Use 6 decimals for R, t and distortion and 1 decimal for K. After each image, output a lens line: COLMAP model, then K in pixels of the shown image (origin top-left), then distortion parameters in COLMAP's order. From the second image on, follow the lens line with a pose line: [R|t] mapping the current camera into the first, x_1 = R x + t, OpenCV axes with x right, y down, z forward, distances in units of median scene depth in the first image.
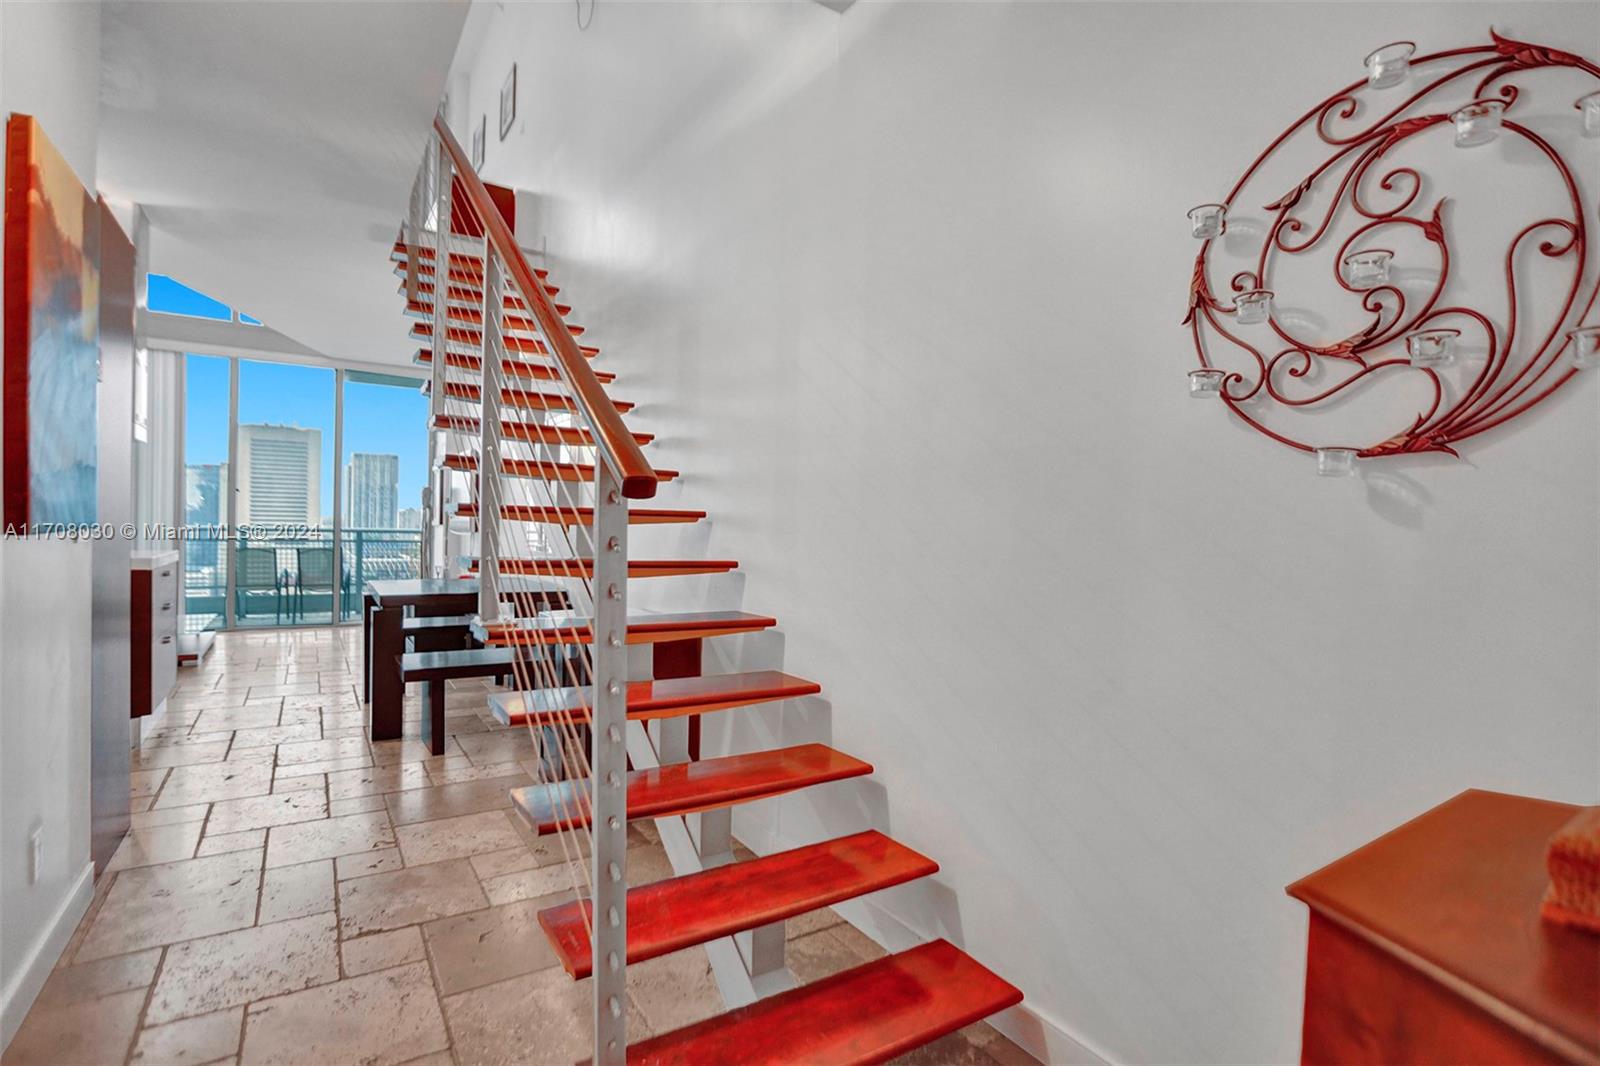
lens RADIAL K [[768.8, 0, 806.9], [0, 768.8, 539.3], [0, 0, 1]] dist [-0.054416, 0.025395]
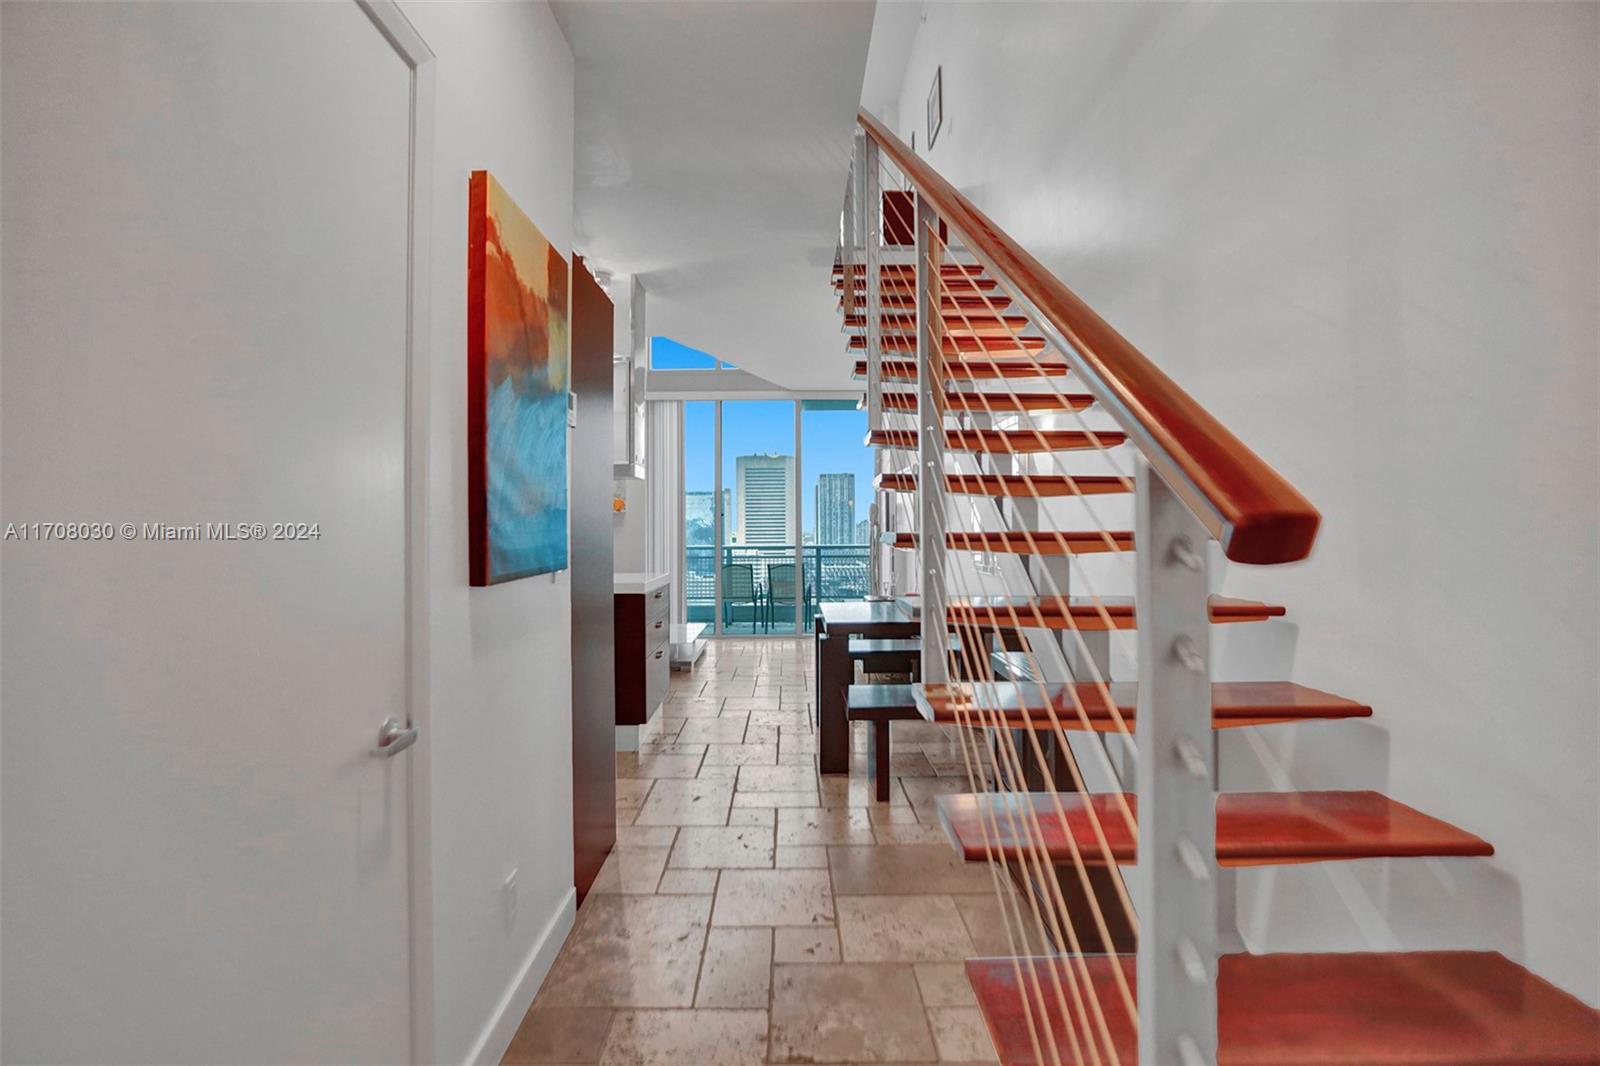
lens RADIAL K [[770.0, 0, 800.1], [0, 770.0, 511.6], [0, 0, 1]] dist [-0.087616, 0.079262]
pose [[0.843478, -0.040767, -0.535615, -0.071156], [0.016960, 0.998640, -0.049301, -0.022699], [0.536896, 0.032500, 0.843022, 0.175164]]
